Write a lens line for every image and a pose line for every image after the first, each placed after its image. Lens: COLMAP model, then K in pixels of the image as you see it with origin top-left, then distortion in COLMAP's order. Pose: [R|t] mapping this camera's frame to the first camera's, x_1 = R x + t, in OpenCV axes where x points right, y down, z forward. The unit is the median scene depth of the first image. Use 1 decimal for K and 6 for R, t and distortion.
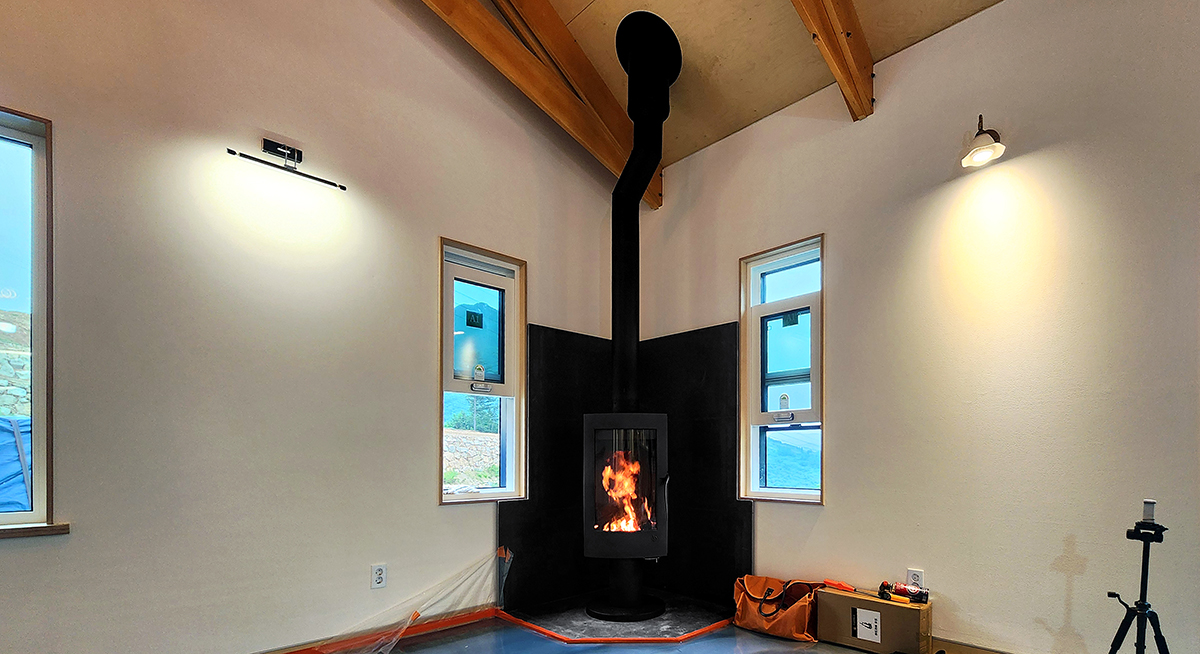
lens RADIAL K [[550.8, 0, 681.9], [0, 550.8, 468.3], [0, 0, 1]] dist [0.001153, -0.002567]
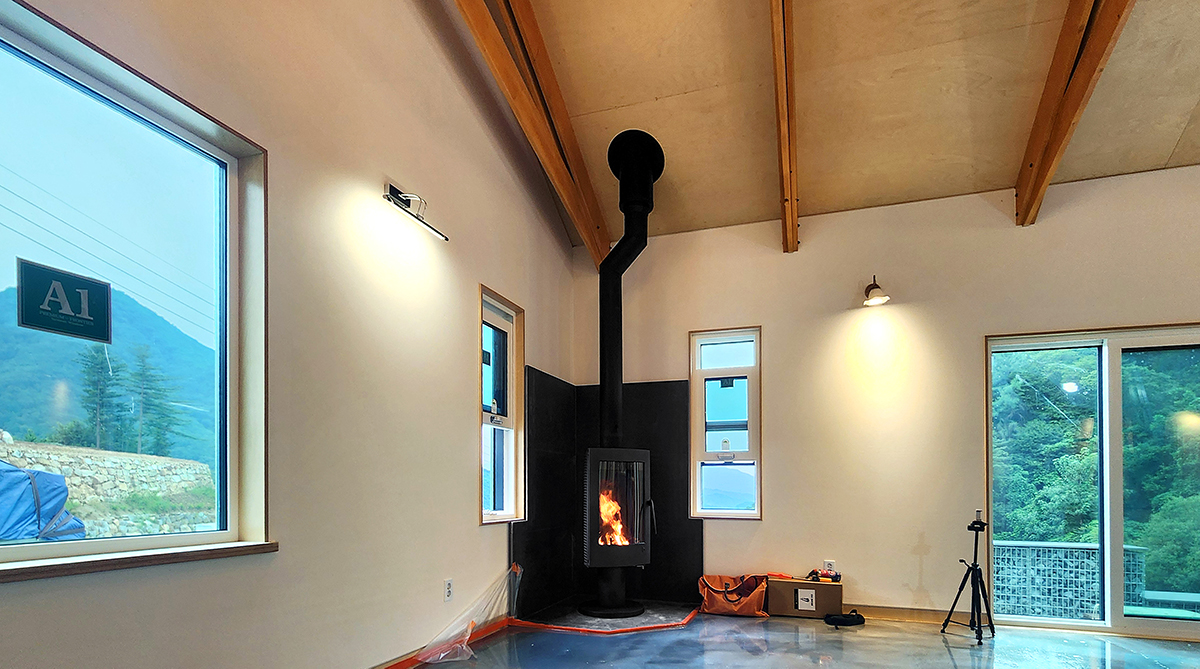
lens RADIAL K [[553.8, 0, 650.3], [0, 553.8, 494.6], [0, 0, 1]] dist [-0.000756, -0.006765]
pose [[0.905696, 0.004484, 0.423904, -0.576200], [-0.001033, 0.999964, -0.008370, 0.013340], [-0.423927, 0.007143, 0.905668, -0.147848]]
